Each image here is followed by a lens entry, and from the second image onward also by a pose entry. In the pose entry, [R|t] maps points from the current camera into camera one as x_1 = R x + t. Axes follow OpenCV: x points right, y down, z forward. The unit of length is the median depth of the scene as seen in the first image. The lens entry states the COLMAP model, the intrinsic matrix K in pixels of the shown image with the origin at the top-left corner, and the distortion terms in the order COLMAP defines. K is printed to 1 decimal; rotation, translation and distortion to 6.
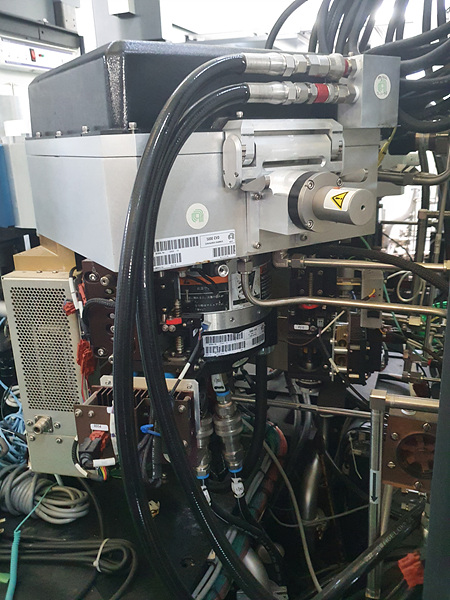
lens RADIAL K [[527.2, 0, 225.0], [0, 527.2, 300.0], [0, 0, 1]] dist [-0.005270, -0.004748]
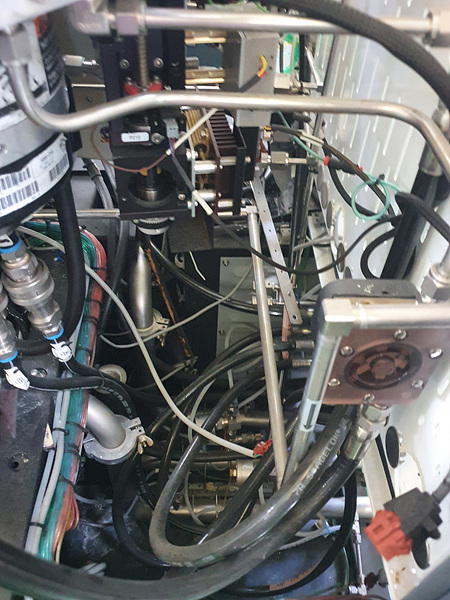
lens RADIAL K [[527.2, 0, 225.0], [0, 527.2, 300.0], [0, 0, 1]] dist [-0.005270, -0.004748]
pose [[0.909559, -0.246425, 0.334630, 0.003871], [0.041424, 0.854972, 0.517017, -0.086564], [-0.413506, -0.456395, 0.787855, 0.462562]]
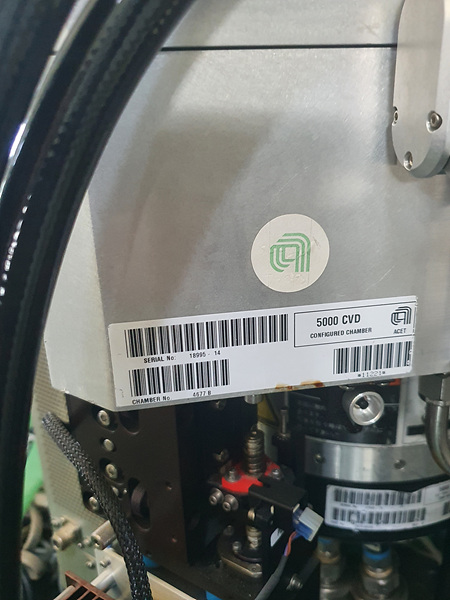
lens RADIAL K [[527.2, 0, 225.0], [0, 527.2, 300.0], [0, 0, 1]] dist [-0.005270, -0.004748]
pose [[0.918483, 0.126964, -0.374526, 0.026873], [-0.107087, 0.991528, 0.073510, -0.116967], [0.380686, -0.027411, 0.924298, 0.535344]]
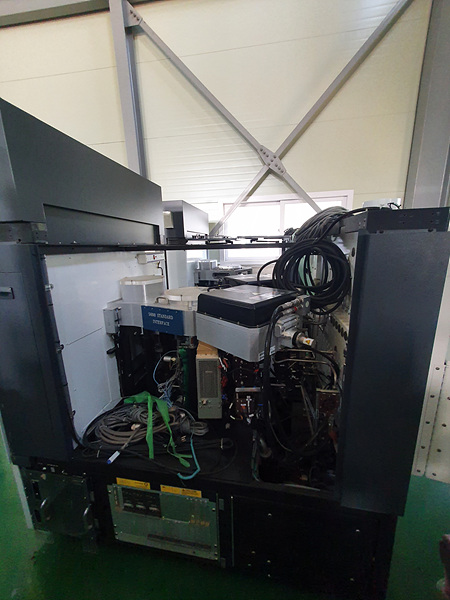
lens RADIAL K [[232.9, 0, 225.0], [0, 232.9, 300.0], [0, 0, 1]] dist [-0.000637, 0.000129]
pose [[0.979554, -0.023414, 0.199814, -0.525915], [0.039370, 0.996311, -0.076257, -0.277083], [-0.197291, 0.082565, 0.976862, -0.444870]]
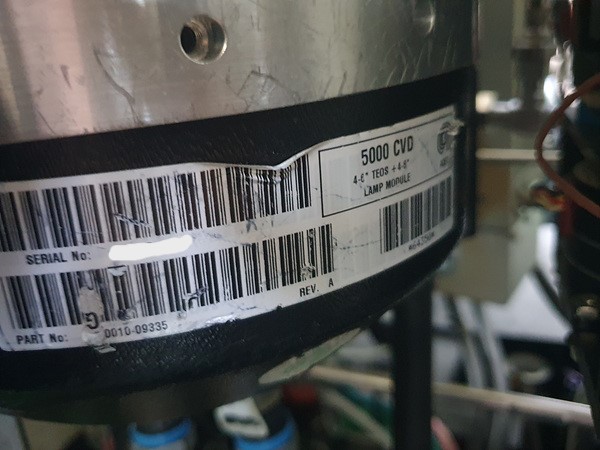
lens RADIAL K [[573.6, 0, 300.0], [0, 573.6, 225.0], [0, 0, 1]] dist [-0.169777, -0.002047]
pose [[0.997015, -0.025439, -0.072899, 0.041976], [0.030315, 0.997320, 0.066581, 0.069679], [0.071010, -0.068593, 0.995114, 0.875131]]
